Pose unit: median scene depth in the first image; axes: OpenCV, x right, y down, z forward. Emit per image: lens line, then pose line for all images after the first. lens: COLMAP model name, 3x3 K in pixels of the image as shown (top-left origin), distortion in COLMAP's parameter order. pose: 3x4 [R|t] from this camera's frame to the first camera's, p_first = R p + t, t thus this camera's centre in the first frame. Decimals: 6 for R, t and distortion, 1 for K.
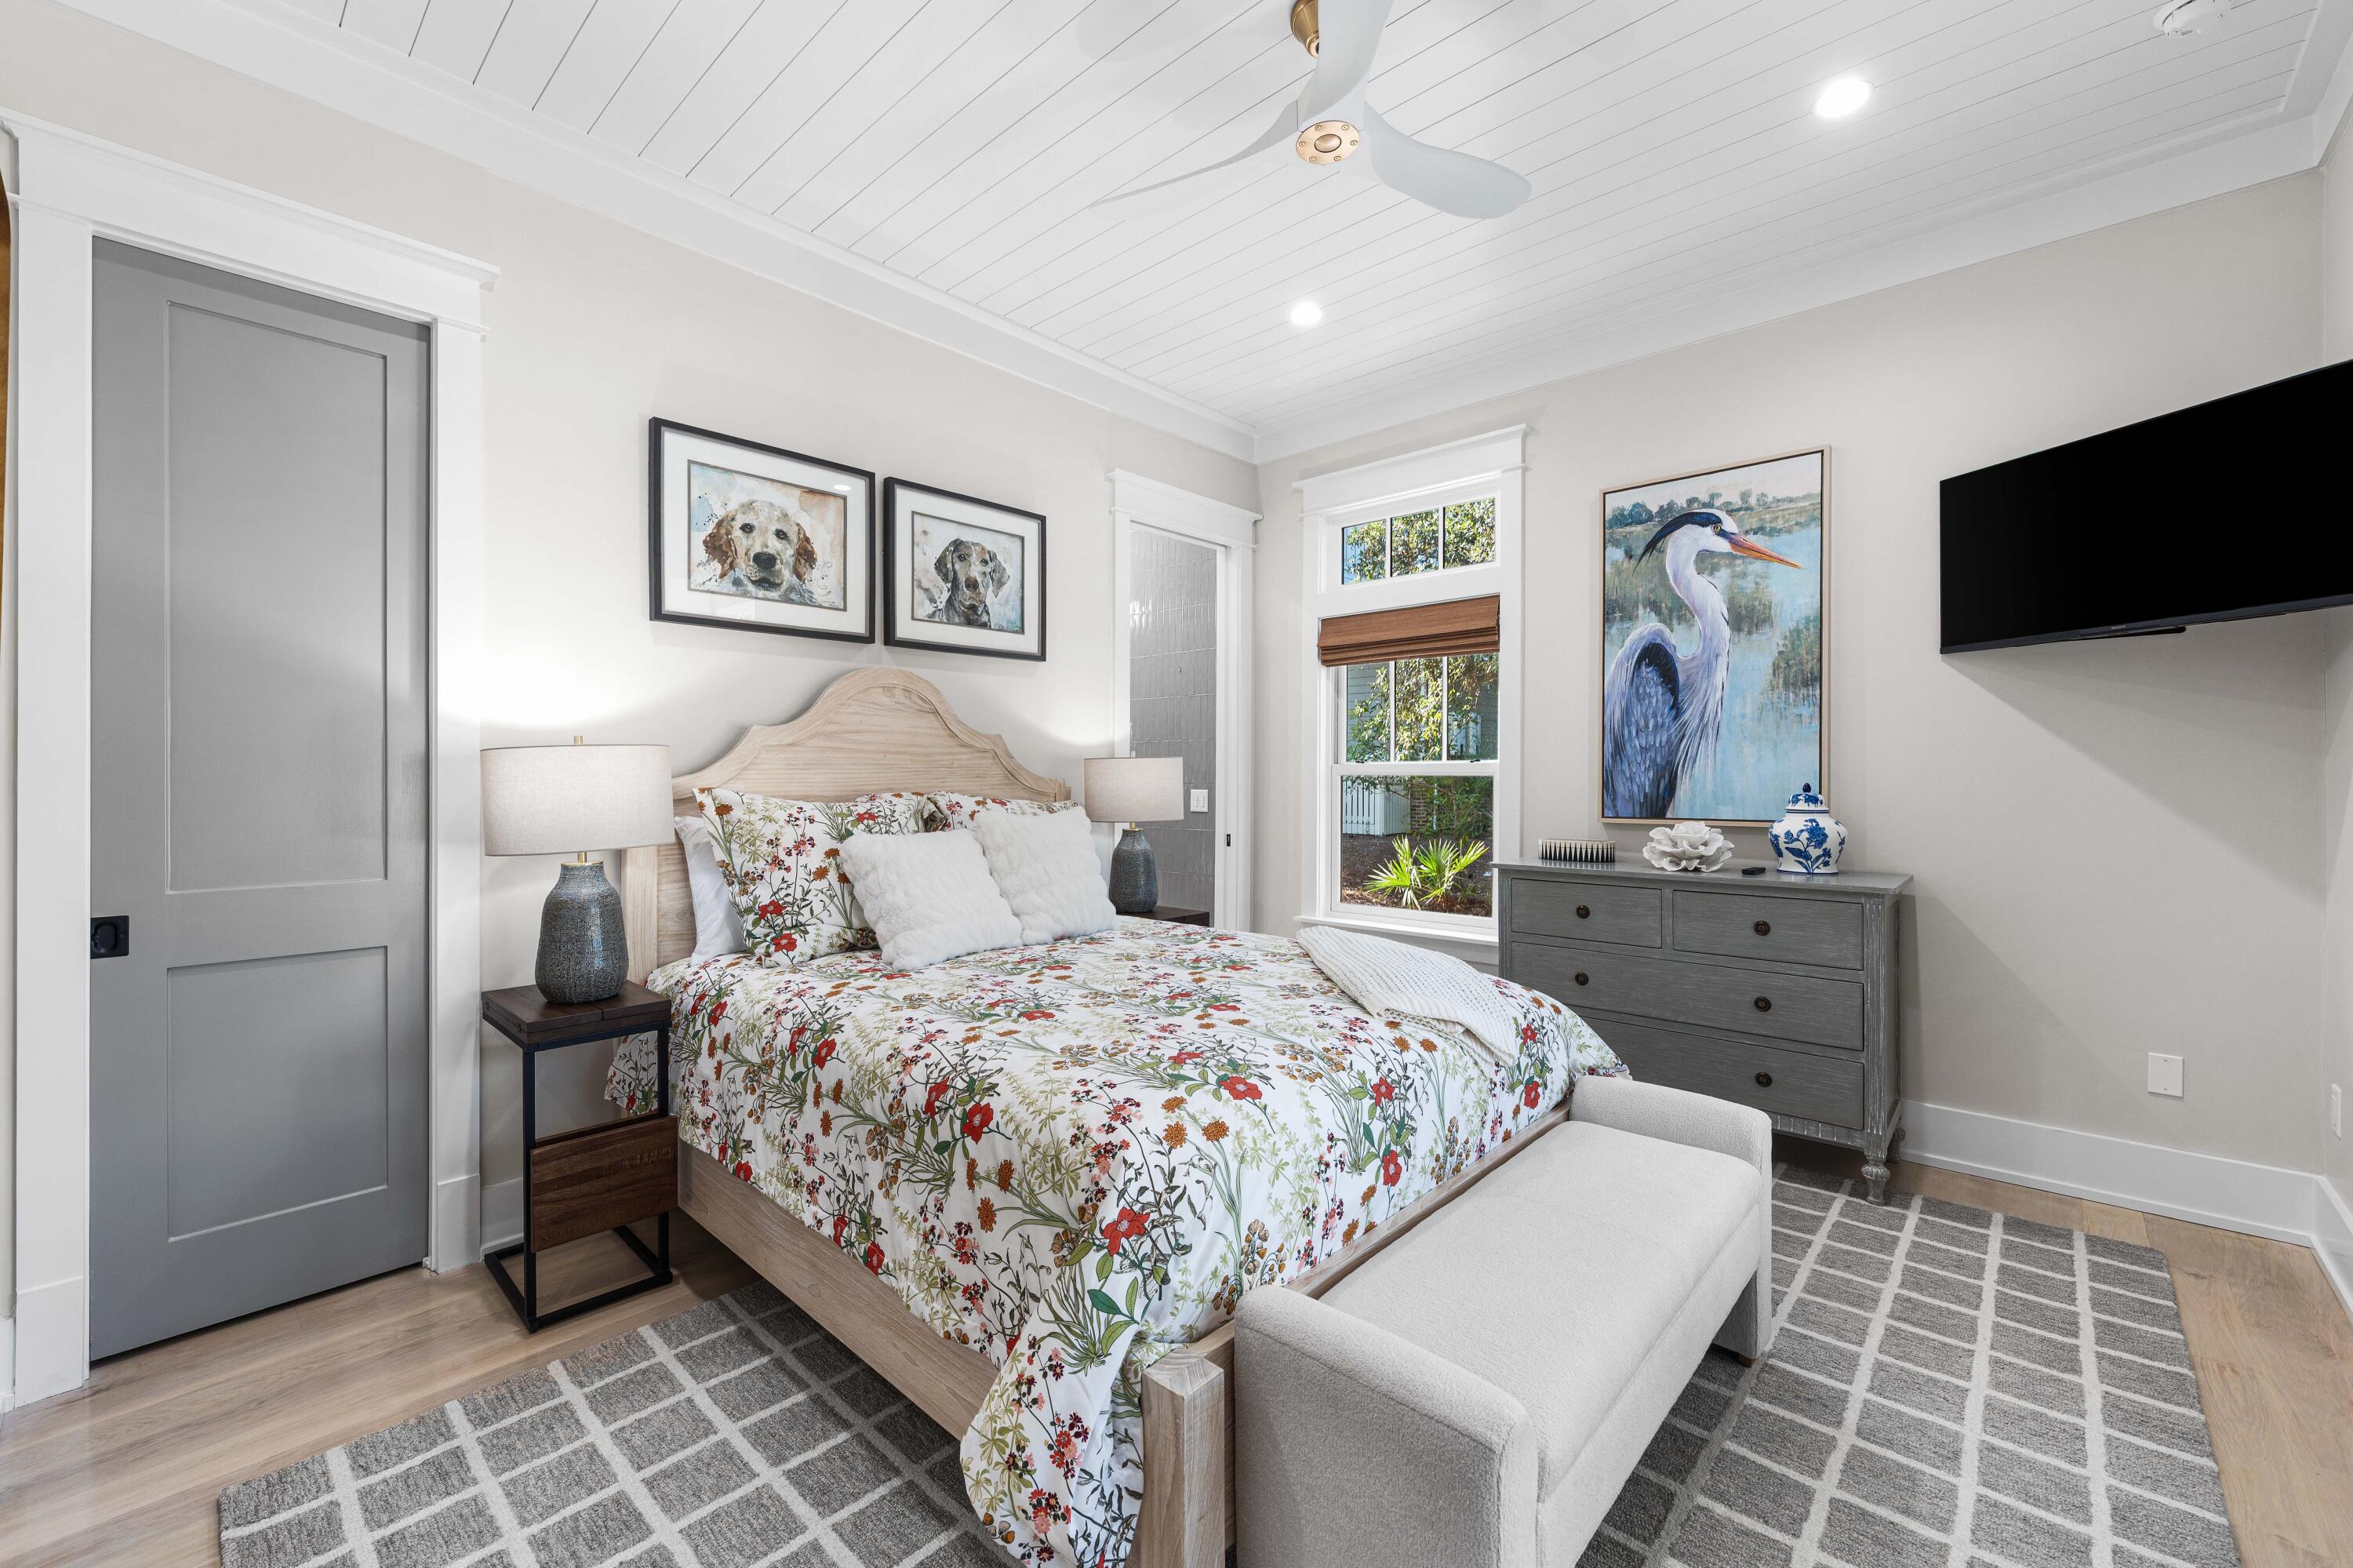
lens RADIAL K [[953.0, 0, 1176.5], [0, 953.0, 784.0], [0, 0, 1]] dist [-0.000095, 0.000028]
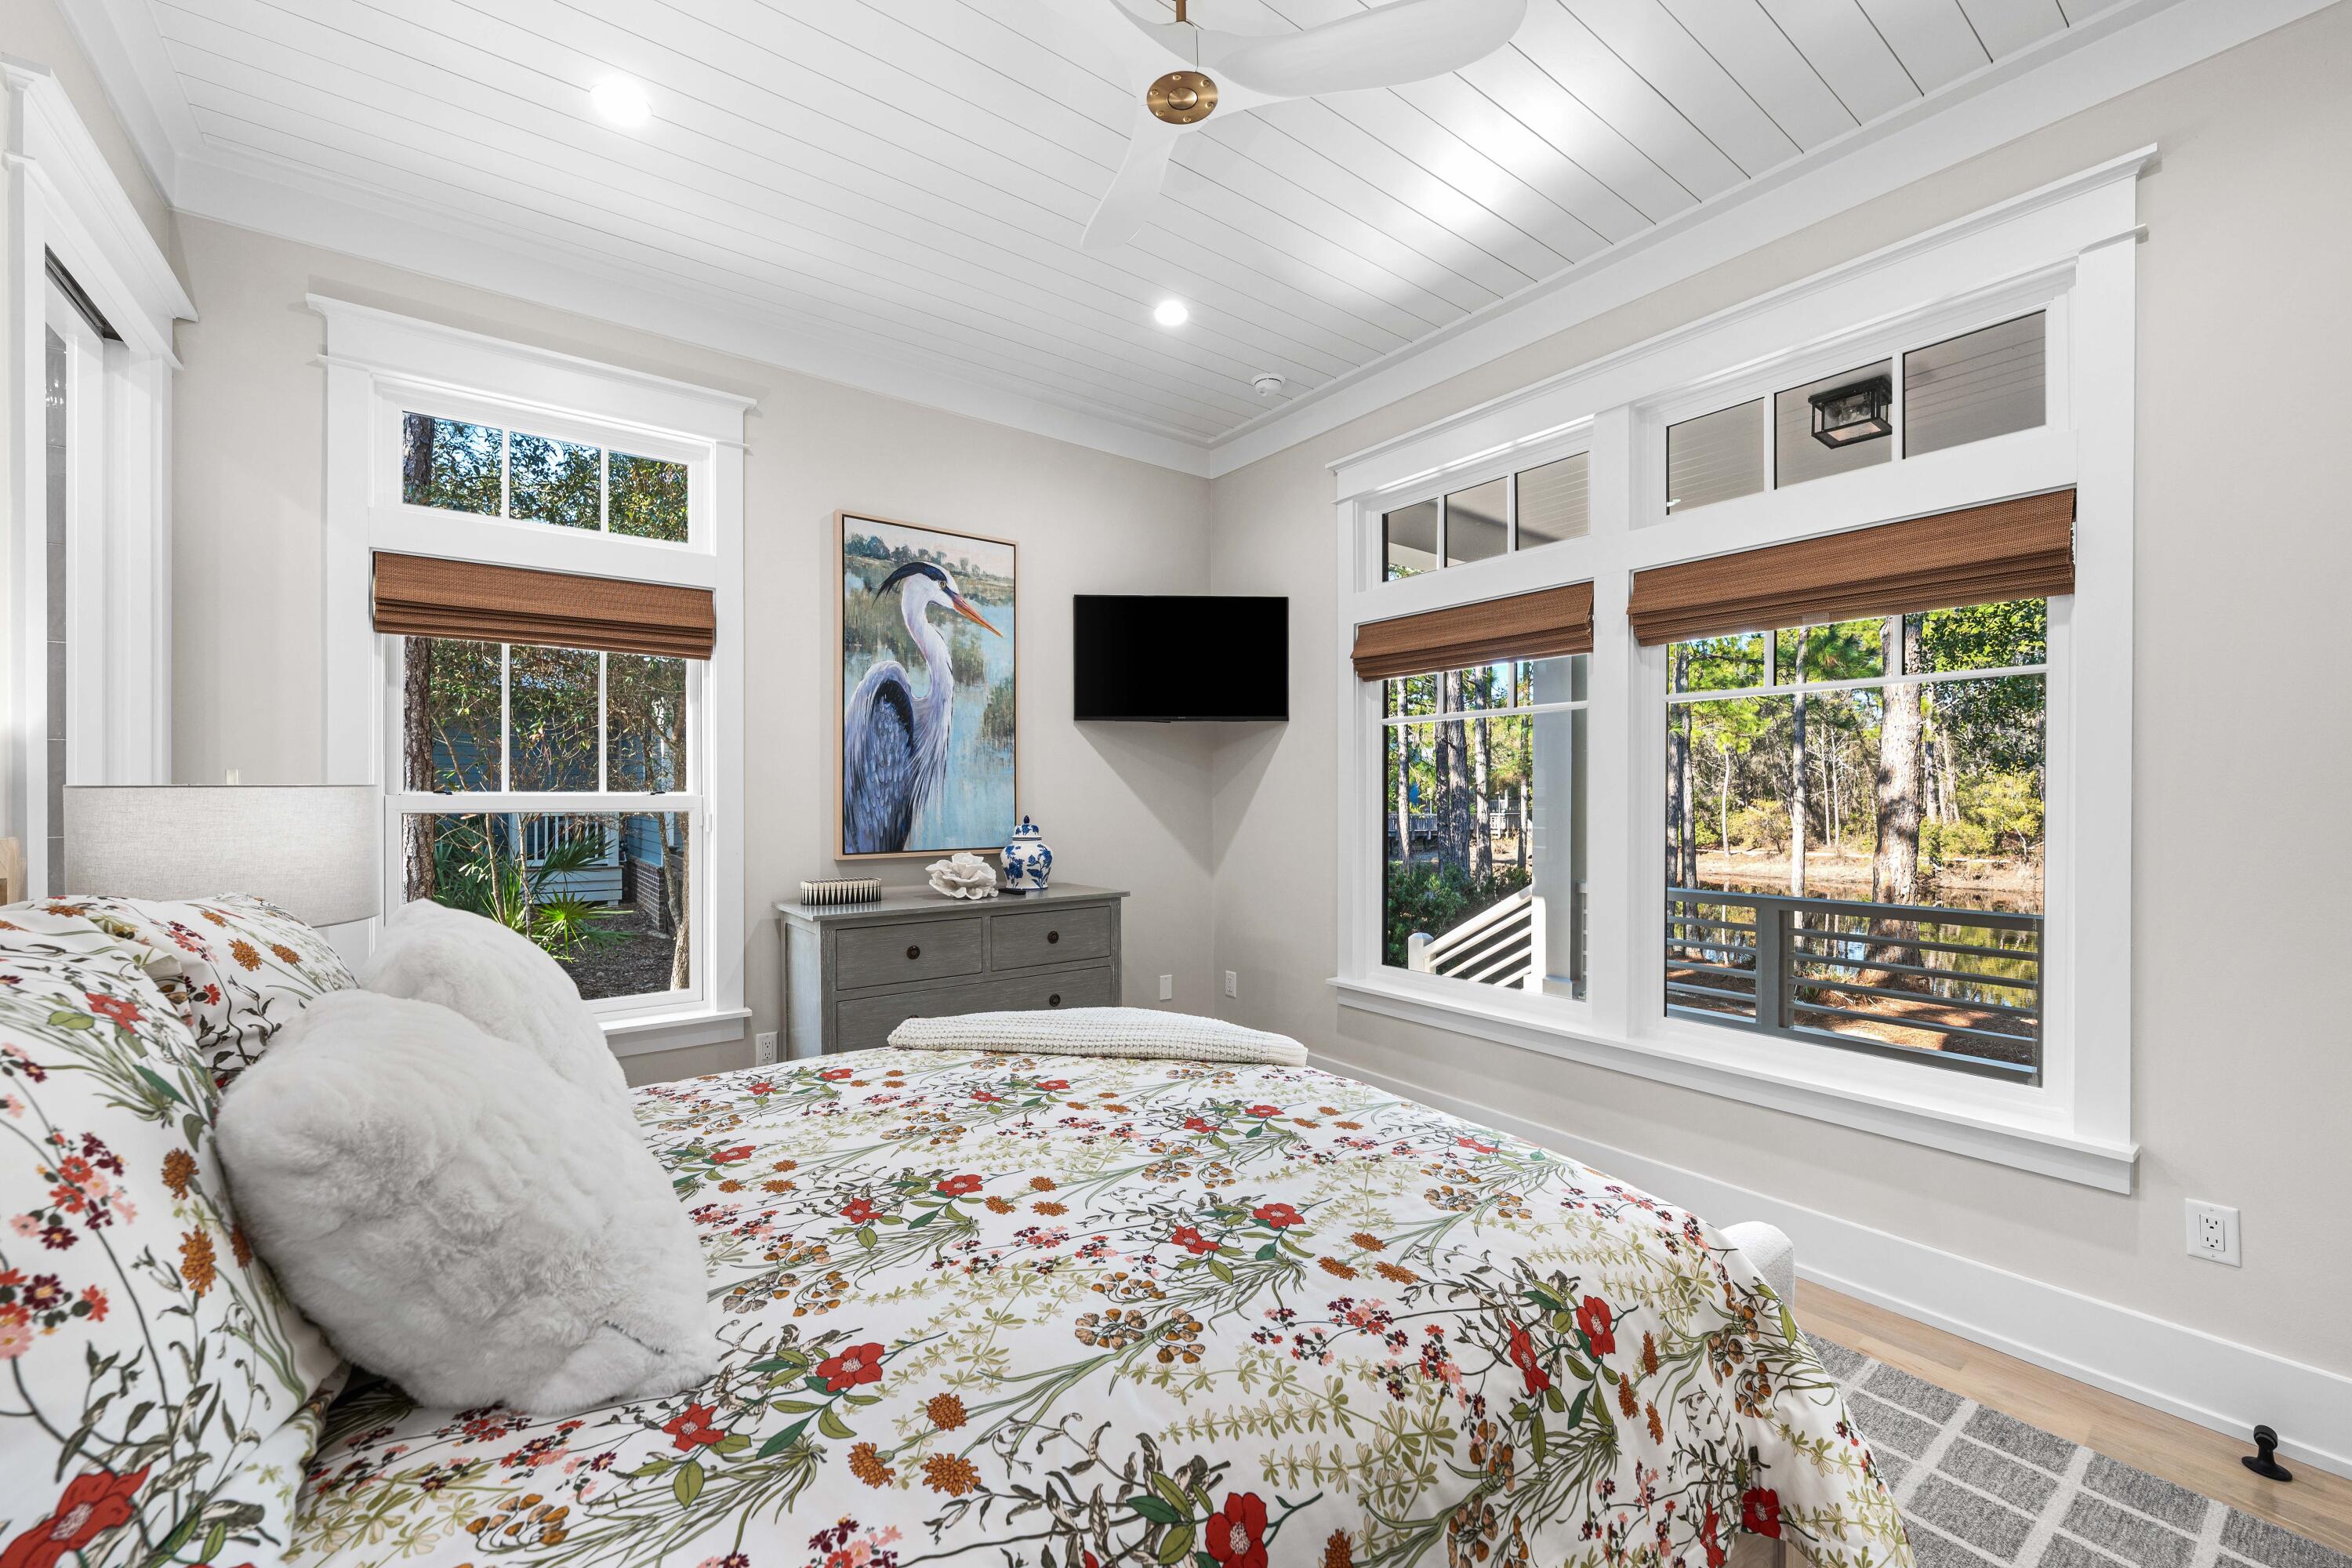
lens RADIAL K [[926.2, 0, 1174.5], [0, 926.2, 801.4], [0, 0, 1]] dist [0.000210, 0.000002]
pose [[0.185966, -0.004698, 0.982545, -0.430794], [0.009090, 0.999954, 0.003061, -0.019209], [-0.982514, 0.008362, 0.186000, 0.538562]]
